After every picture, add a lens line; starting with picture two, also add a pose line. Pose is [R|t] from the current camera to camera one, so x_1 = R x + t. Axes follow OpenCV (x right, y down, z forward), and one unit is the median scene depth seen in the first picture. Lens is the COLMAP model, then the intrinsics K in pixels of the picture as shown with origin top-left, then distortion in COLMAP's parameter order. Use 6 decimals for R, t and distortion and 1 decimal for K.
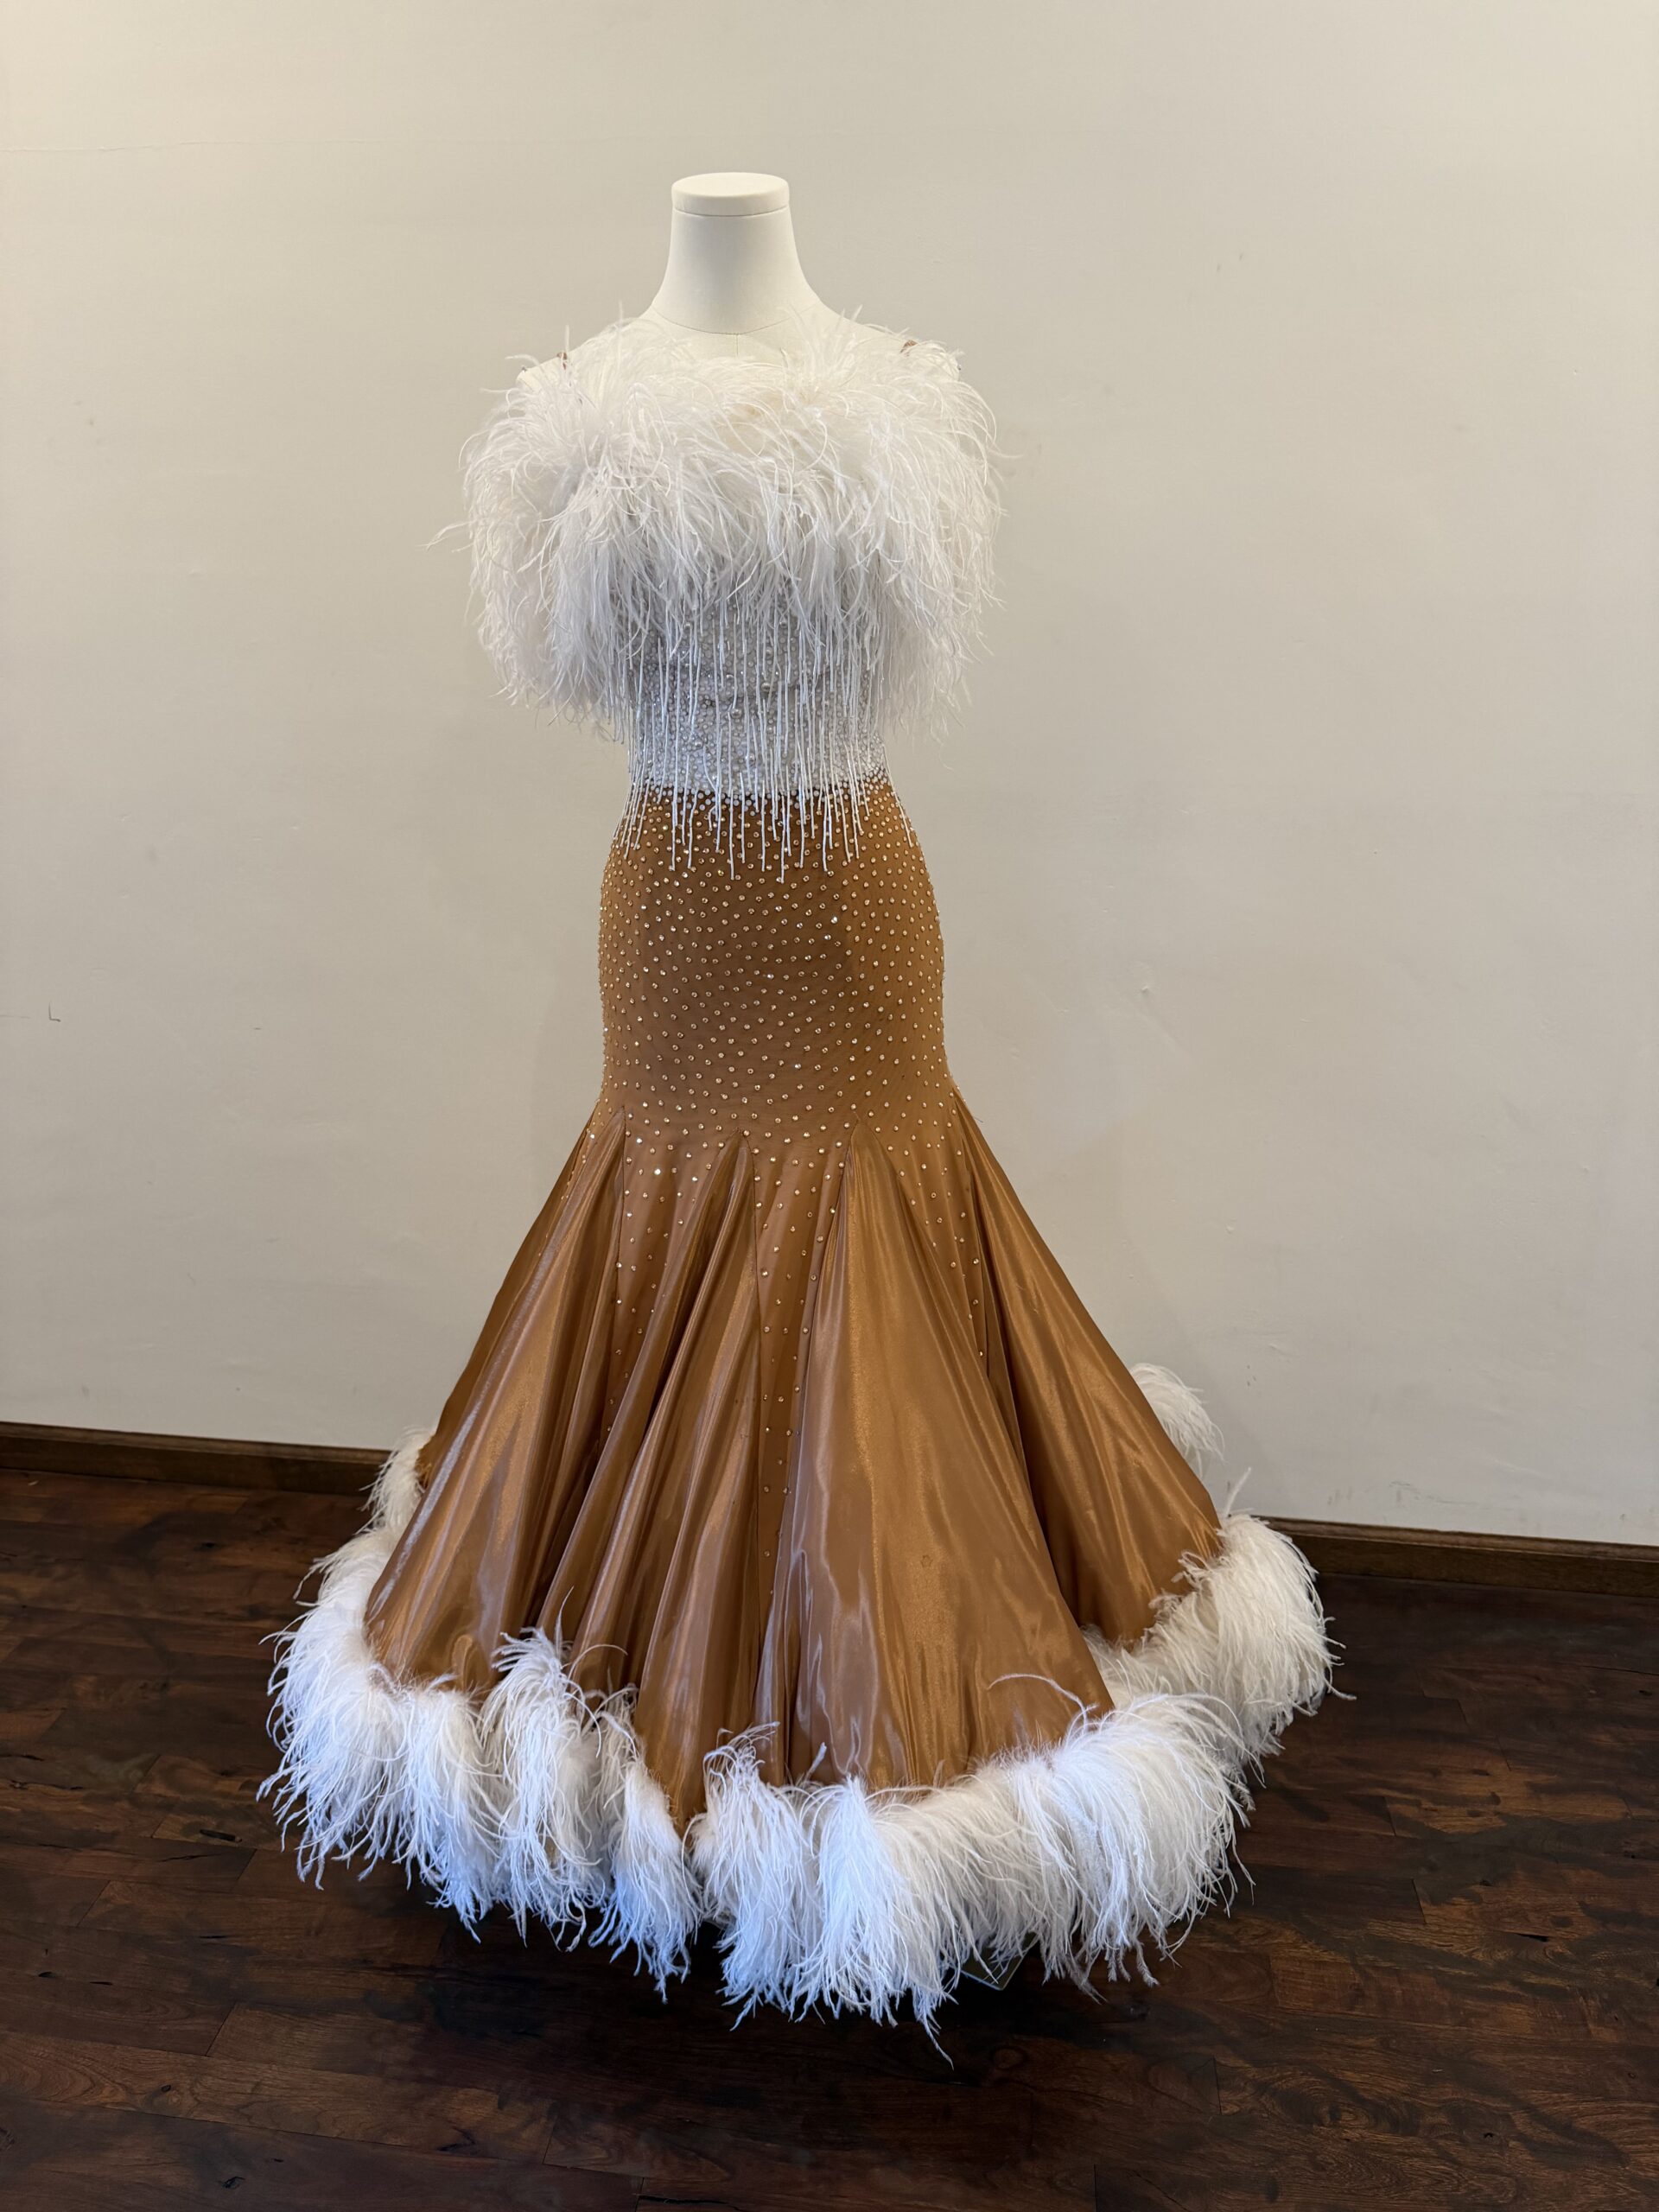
lens RADIAL K [[1514.1, 0, 859.1], [0, 1514.1, 1064.8], [0, 0, 1]] dist [0.002896, -0.002589]
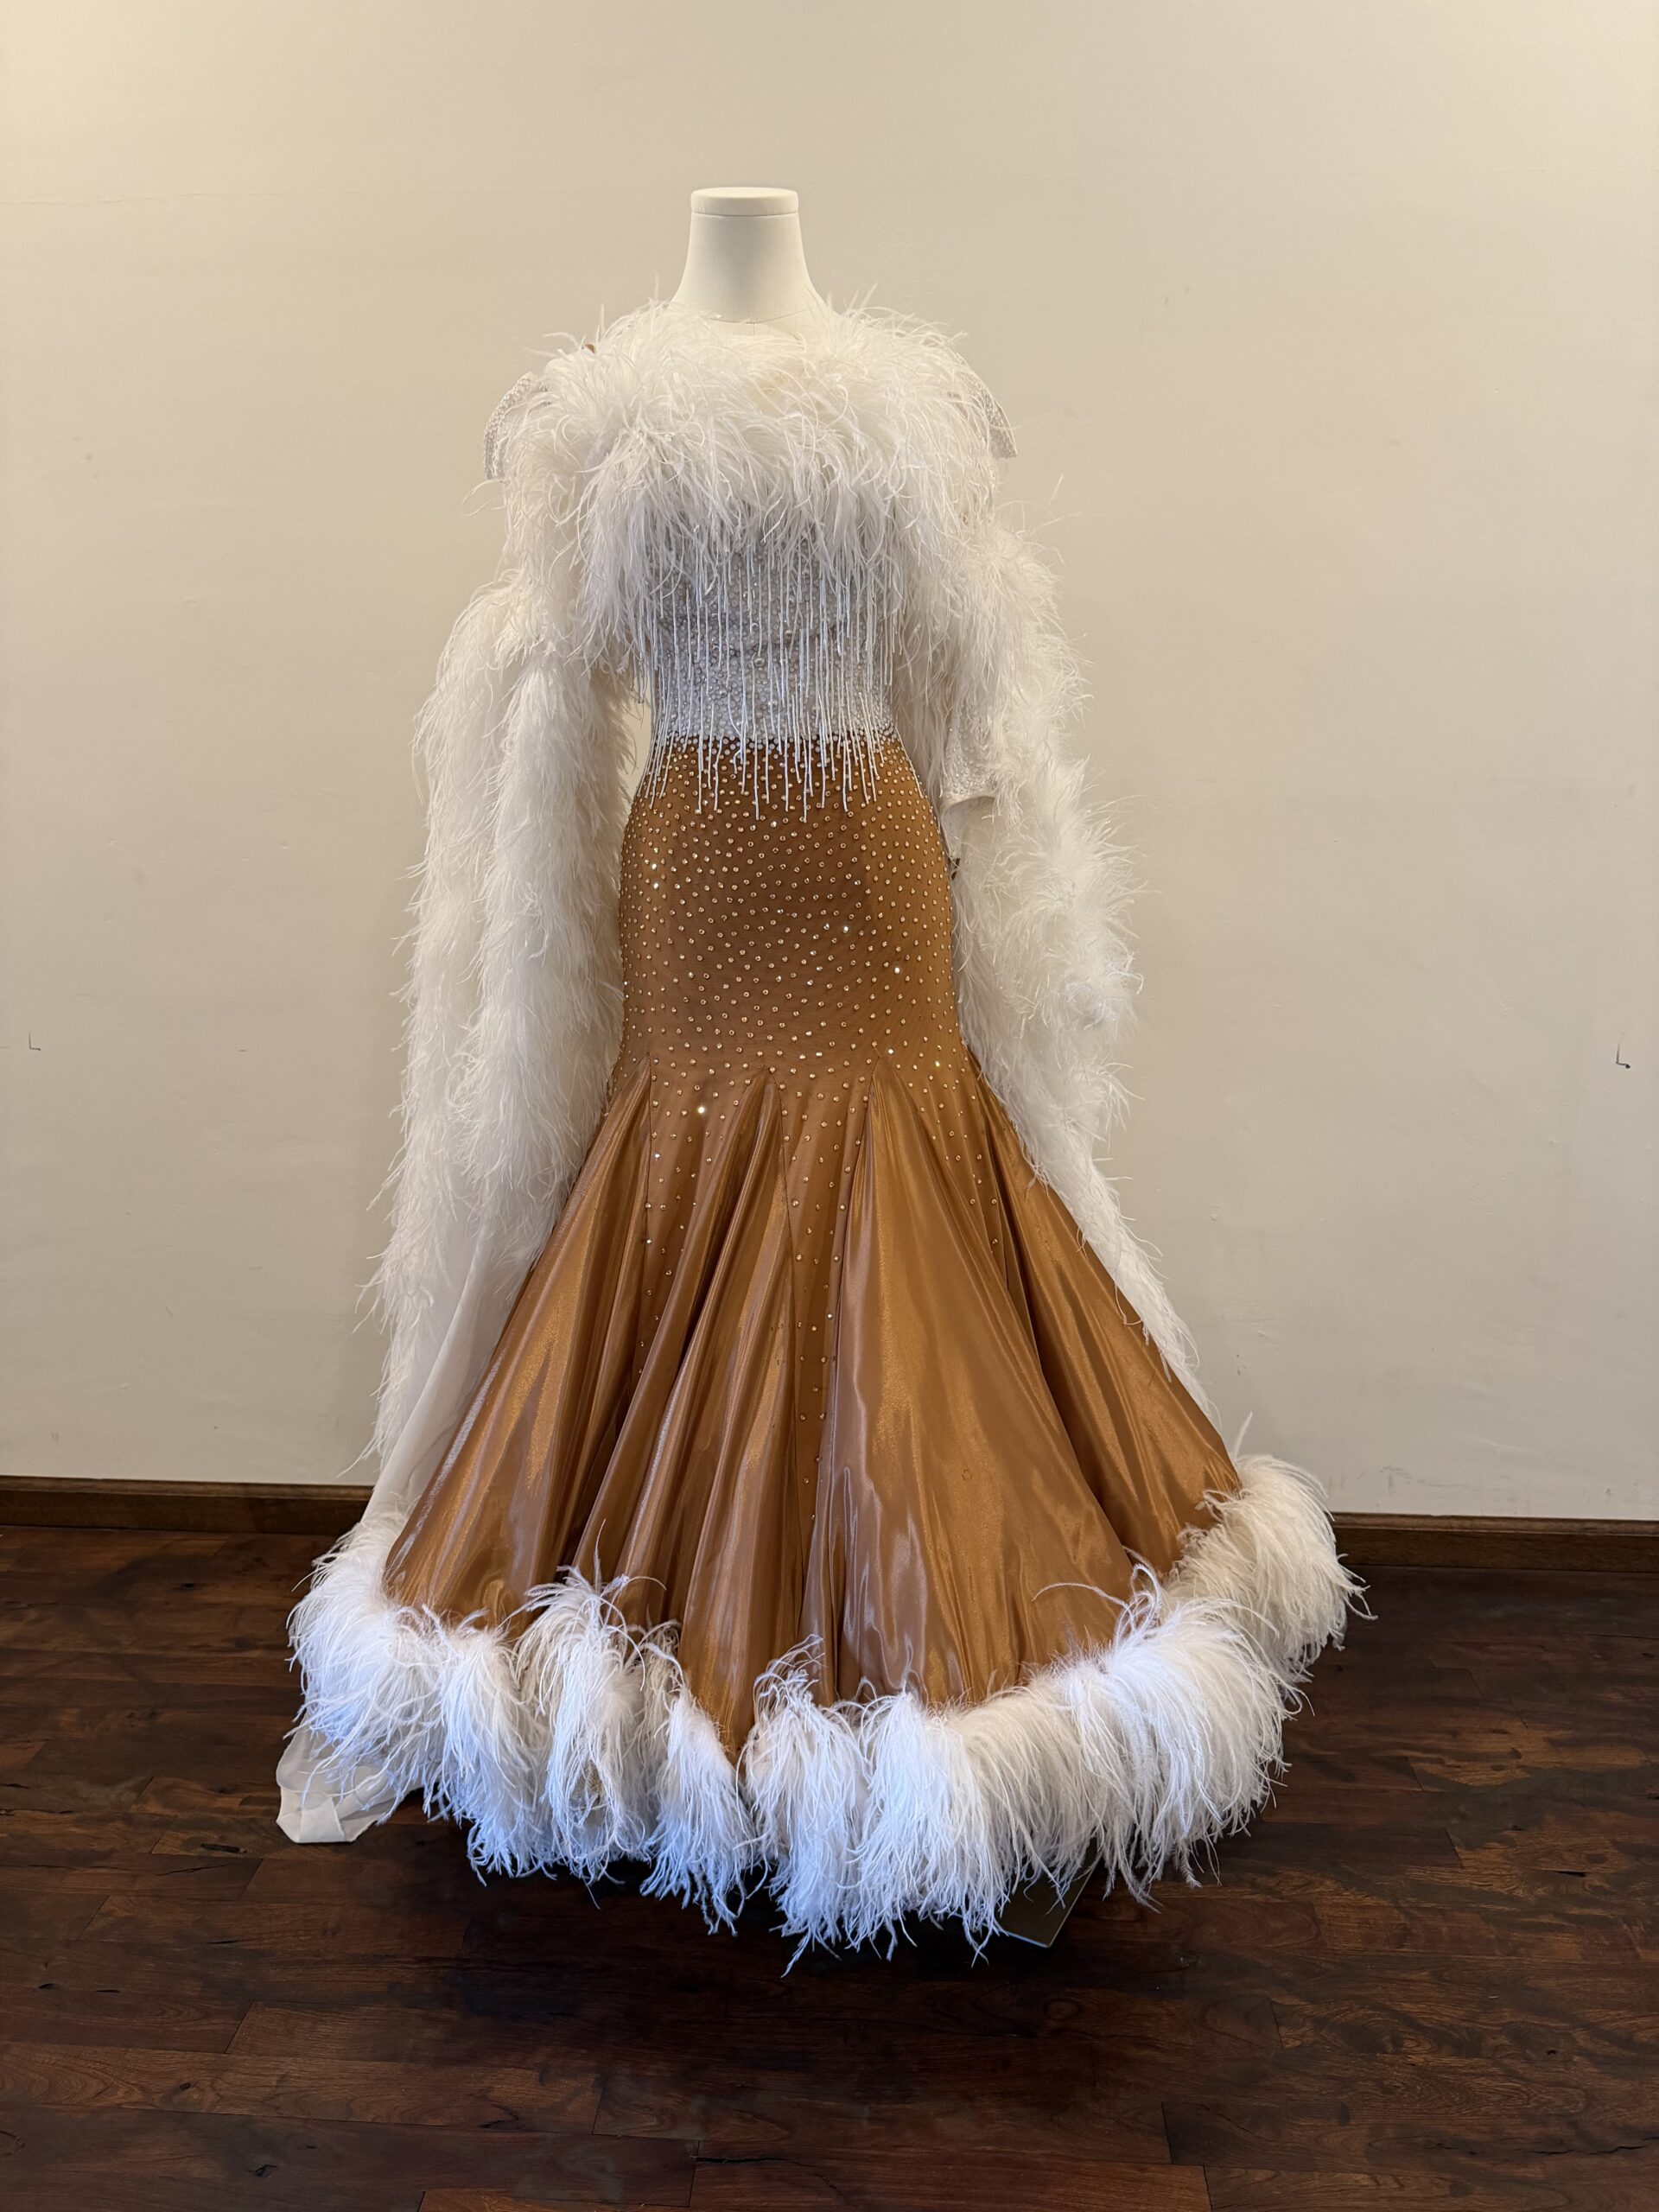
lens RADIAL K [[1524.5, 0, 829.5], [0, 1524.5, 1106.0], [0, 0, 1]] dist [0.005034, -0.002313]
pose [[0.998415, -0.024727, 0.050563, -0.088624], [0.029592, 0.994762, -0.097845, 0.172192], [-0.047878, 0.099186, 0.993916, -0.029182]]
